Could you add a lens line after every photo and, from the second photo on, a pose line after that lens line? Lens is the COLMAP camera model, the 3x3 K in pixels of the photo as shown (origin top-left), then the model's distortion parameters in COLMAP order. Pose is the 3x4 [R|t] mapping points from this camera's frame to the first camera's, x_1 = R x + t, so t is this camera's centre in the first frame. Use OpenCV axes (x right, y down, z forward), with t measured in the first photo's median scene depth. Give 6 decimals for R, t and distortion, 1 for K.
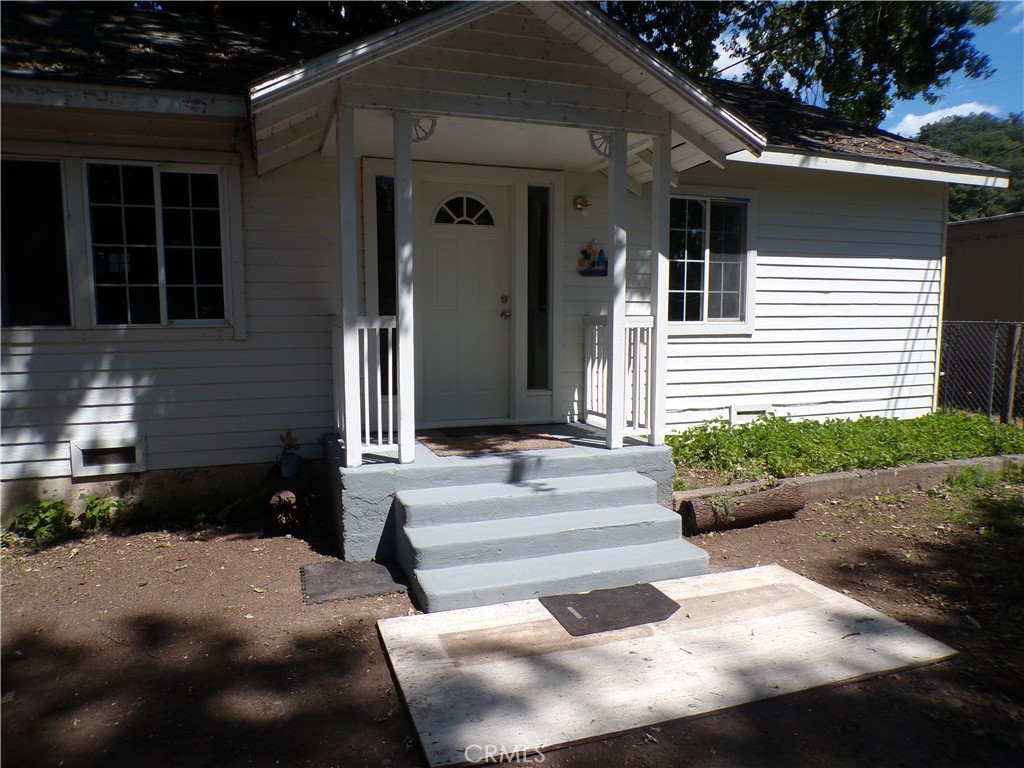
lens RADIAL K [[690.3, 0, 506.1], [0, 690.3, 387.3], [0, 0, 1]] dist [-0.048298, 0.026113]
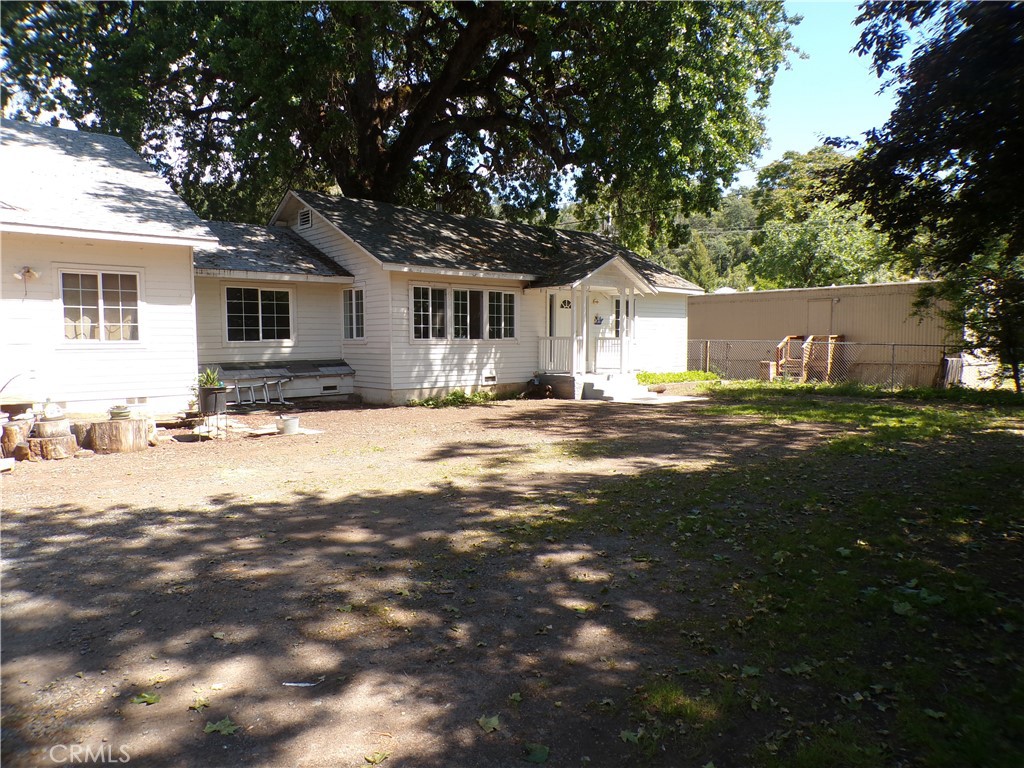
lens RADIAL K [[690.3, 0, 506.1], [0, 690.3, 387.3], [0, 0, 1]] dist [-0.048298, 0.026113]
pose [[0.925749, -0.026958, 0.377176, -1.698705], [0.042782, 0.998518, -0.033638, 0.246820], [-0.375710, 0.047277, 0.925531, -2.023521]]
